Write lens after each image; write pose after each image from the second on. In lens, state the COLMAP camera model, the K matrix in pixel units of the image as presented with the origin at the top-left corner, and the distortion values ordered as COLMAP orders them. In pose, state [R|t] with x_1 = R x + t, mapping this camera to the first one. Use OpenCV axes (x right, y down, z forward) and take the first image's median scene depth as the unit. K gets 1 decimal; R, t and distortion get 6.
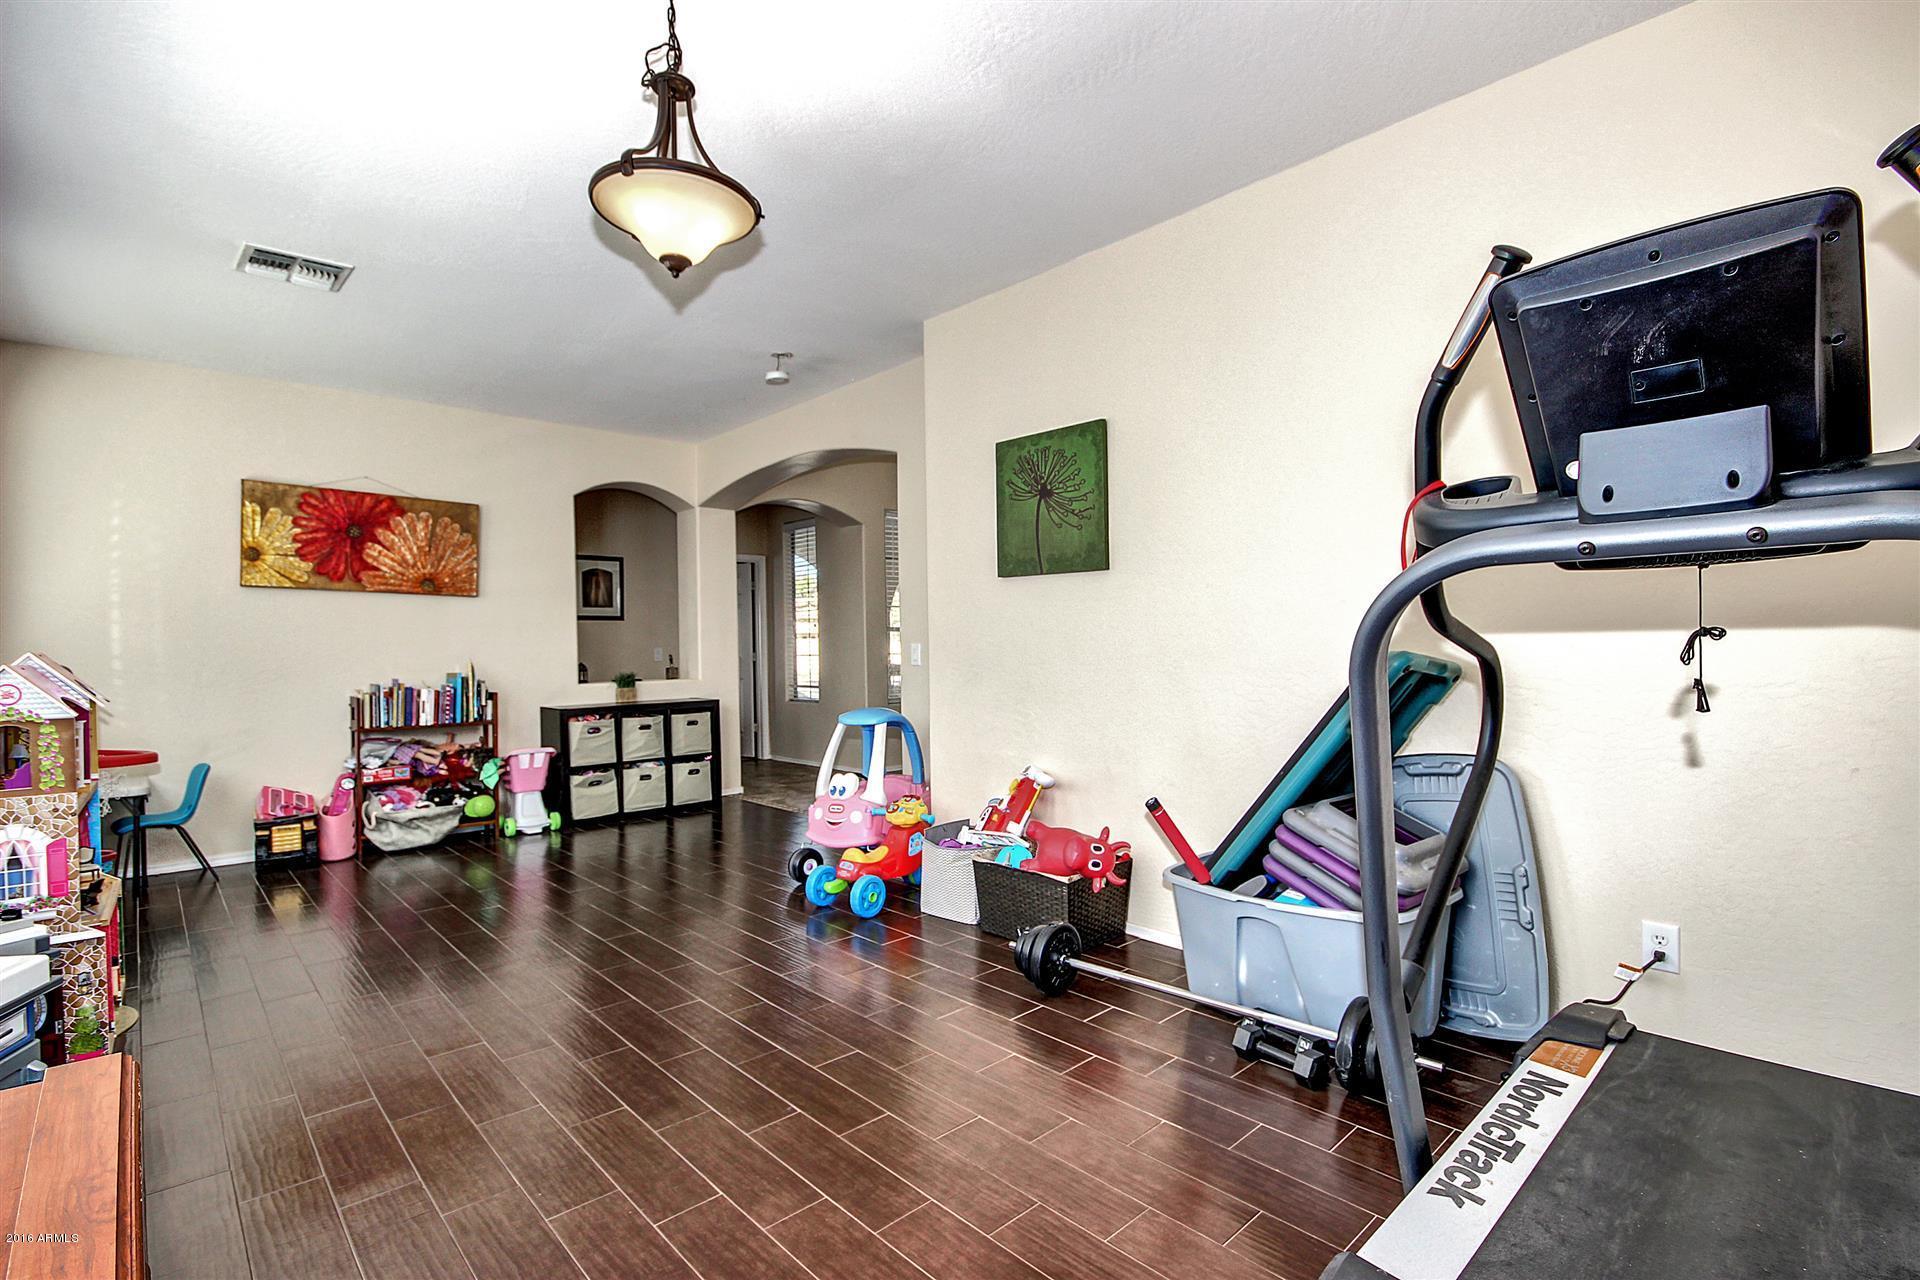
lens RADIAL K [[890.0, 0, 955.6], [0, 890.0, 640.9], [0, 0, 1]] dist [0.030813, 0.000592]
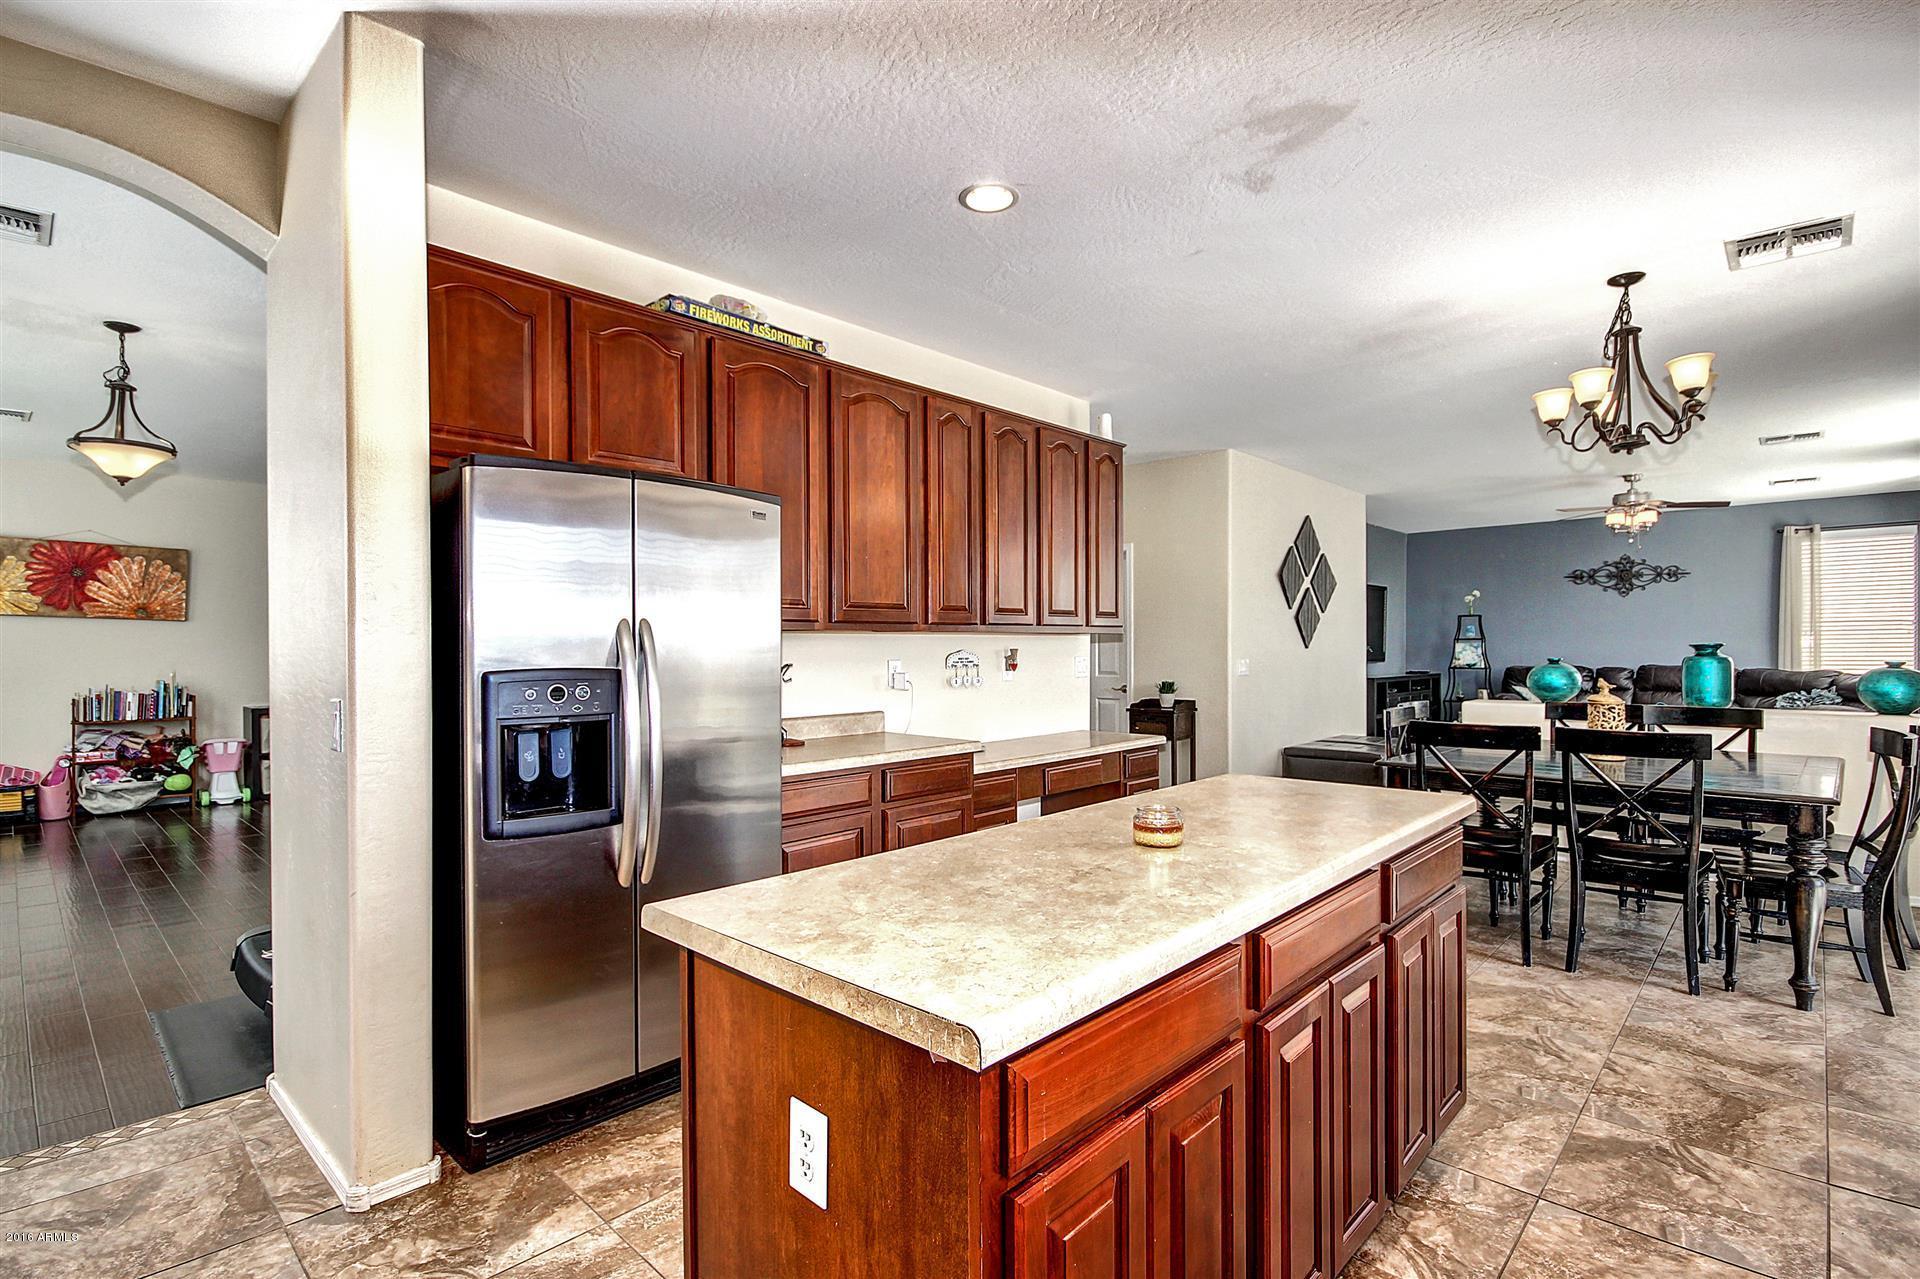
lens RADIAL K [[904.1, 0, 965.1], [0, 904.1, 643.6], [0, 0, 1]] dist [-0.002243, -0.001277]
pose [[0.996904, 0.015271, 0.077133, 0.527761], [-0.015842, 0.999851, 0.006792, -0.047073], [-0.077017, -0.007993, 0.996998, -0.413035]]
